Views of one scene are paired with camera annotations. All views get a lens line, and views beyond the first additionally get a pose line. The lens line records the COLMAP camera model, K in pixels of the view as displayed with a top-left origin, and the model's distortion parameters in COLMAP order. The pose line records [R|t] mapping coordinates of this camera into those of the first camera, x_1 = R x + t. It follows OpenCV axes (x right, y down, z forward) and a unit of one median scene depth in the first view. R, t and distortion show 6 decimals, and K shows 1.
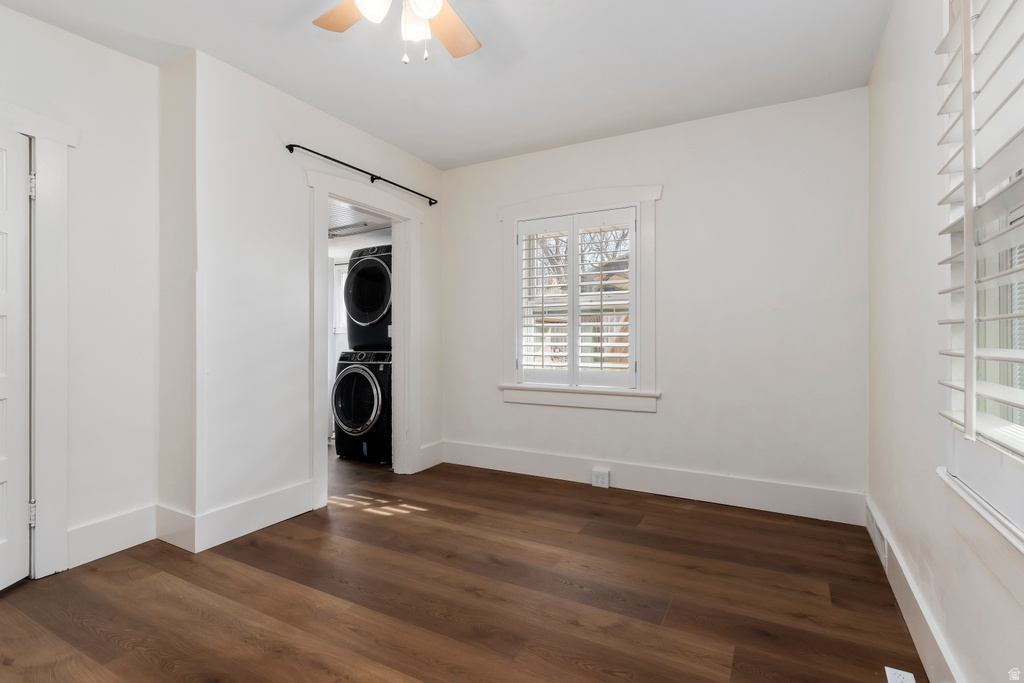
lens RADIAL K [[502.5, 0, 514.1], [0, 502.5, 339.5], [0, 0, 1]] dist [0.005941, 0.001330]
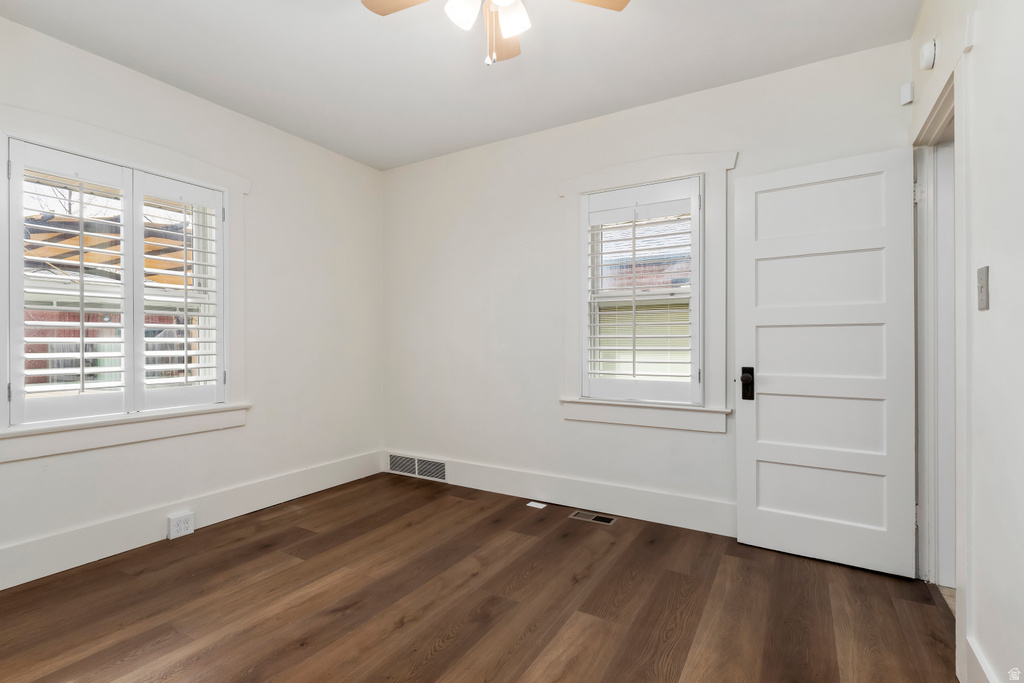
lens RADIAL K [[502.5, 0, 505.0], [0, 502.5, 339.3], [0, 0, 1]] dist [0.005941, 0.001330]
pose [[0.016706, 0.005940, 0.999843, -0.731308], [0.003205, 0.999977, -0.005994, -0.006258], [-0.999855, 0.003305, 0.016686, 0.588036]]
